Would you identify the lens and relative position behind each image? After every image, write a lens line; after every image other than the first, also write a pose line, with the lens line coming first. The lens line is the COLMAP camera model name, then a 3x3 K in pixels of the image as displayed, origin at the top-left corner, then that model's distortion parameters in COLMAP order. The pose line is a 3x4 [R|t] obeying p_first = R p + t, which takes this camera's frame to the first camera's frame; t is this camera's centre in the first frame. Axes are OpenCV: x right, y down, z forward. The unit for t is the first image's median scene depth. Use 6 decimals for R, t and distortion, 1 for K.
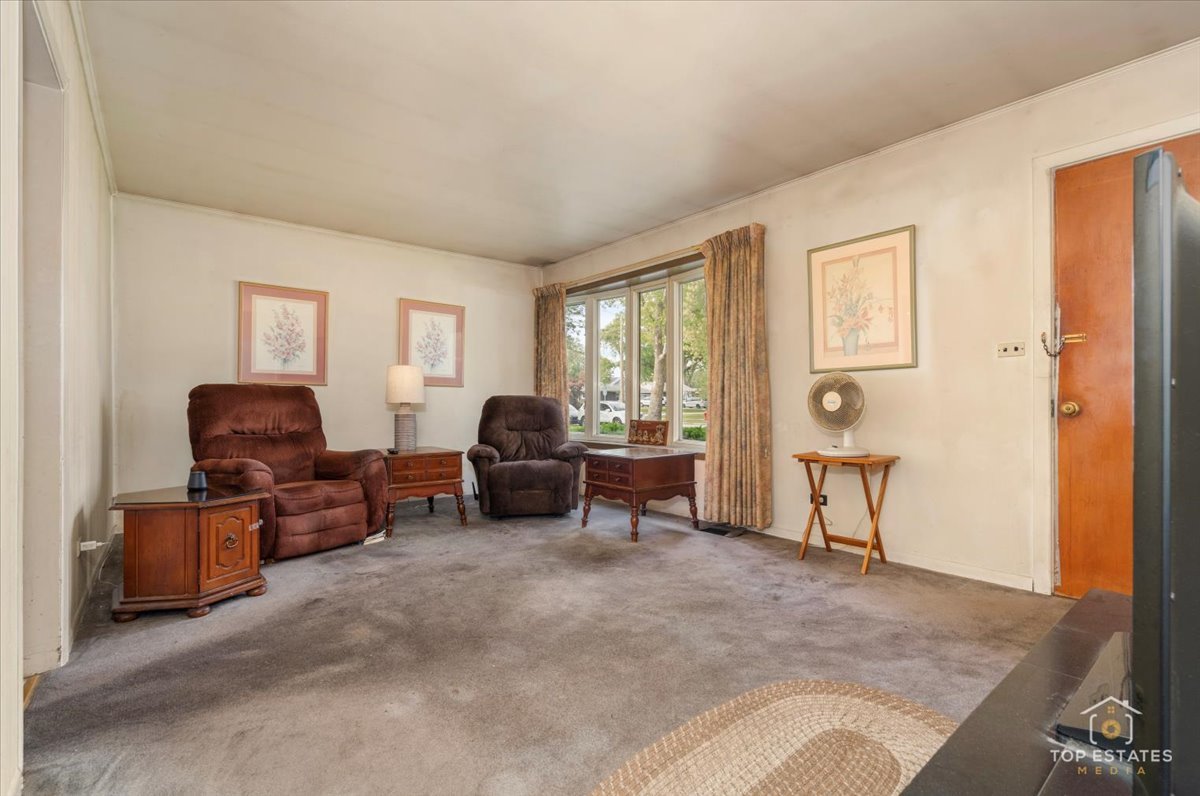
lens RADIAL K [[541.5, 0, 602.0], [0, 541.5, 414.5], [0, 0, 1]] dist [-0.002352, 0.000236]
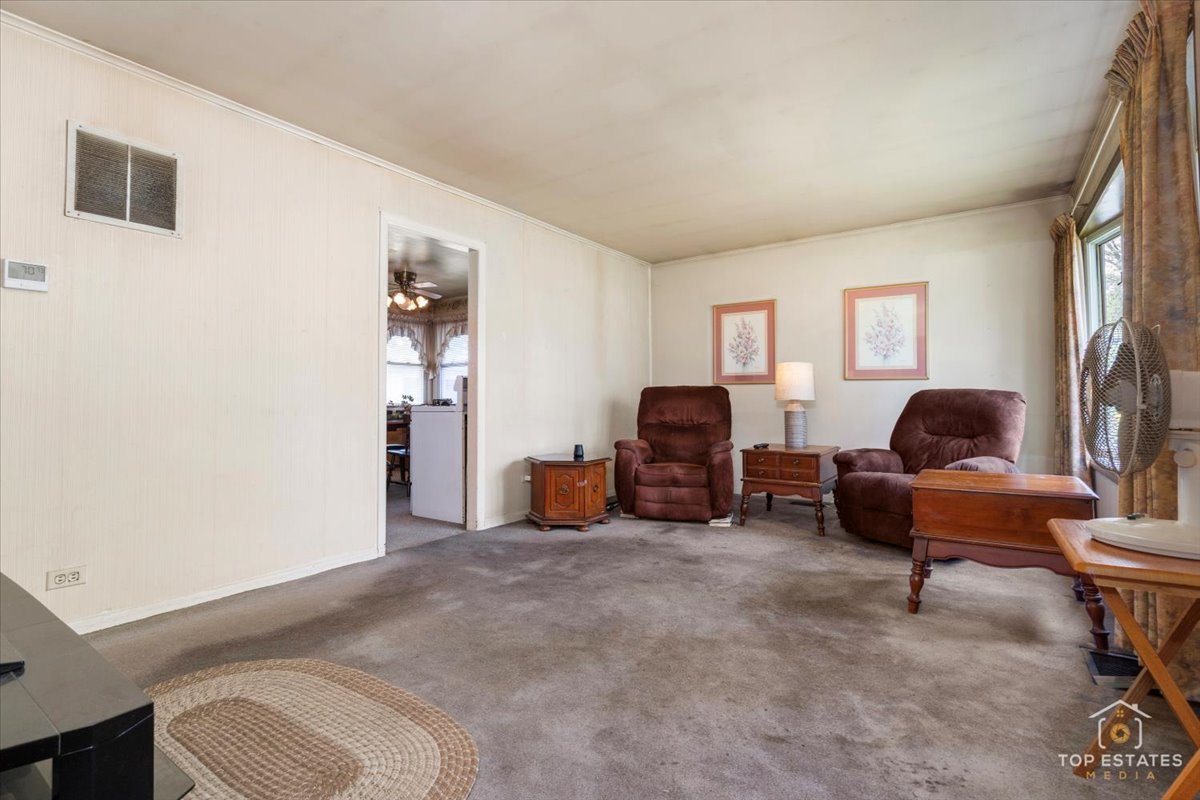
lens RADIAL K [[548.3, 0, 609.5], [0, 548.3, 391.0], [0, 0, 1]] dist [0.000612, 0.000405]
pose [[0.281507, -0.015946, -0.959427, 0.569716], [-0.012400, 0.999718, -0.020254, -0.014456], [0.959479, 0.017599, 0.281230, 0.436867]]
